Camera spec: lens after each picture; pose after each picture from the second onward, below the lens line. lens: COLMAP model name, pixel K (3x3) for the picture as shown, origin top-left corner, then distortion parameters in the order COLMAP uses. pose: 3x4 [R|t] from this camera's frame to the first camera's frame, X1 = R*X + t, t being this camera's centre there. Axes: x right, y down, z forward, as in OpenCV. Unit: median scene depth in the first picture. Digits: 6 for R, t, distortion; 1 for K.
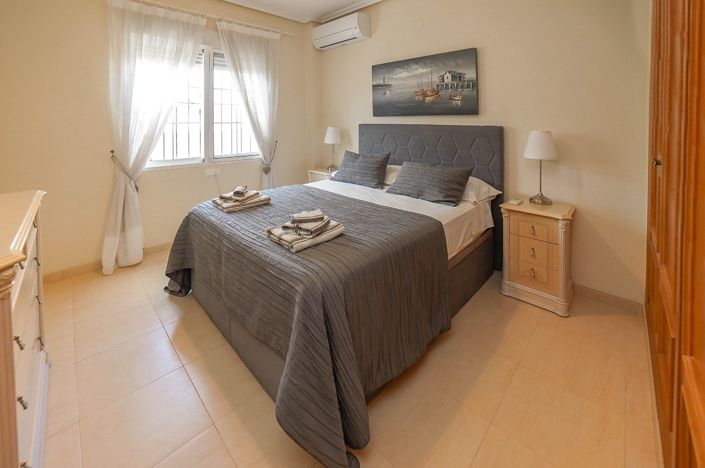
lens RADIAL K [[317.5, 0, 352.5], [0, 317.5, 234.0], [0, 0, 1]] dist [0.000678, 0.000281]
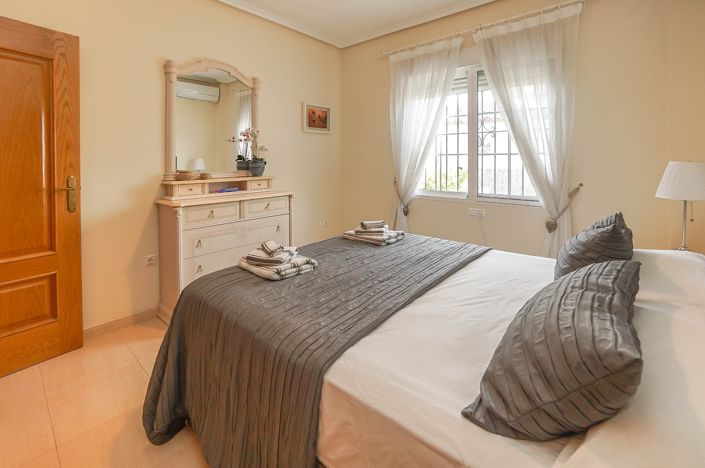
lens RADIAL K [[317.5, 0, 352.5], [0, 317.5, 234.0], [0, 0, 1]] dist [0.000678, 0.000281]
pose [[0.004558, 0.233960, -0.972236, 0.441741], [-0.332559, 0.917261, 0.219172, -0.243268], [0.943071, 0.322327, 0.081986, 0.722258]]
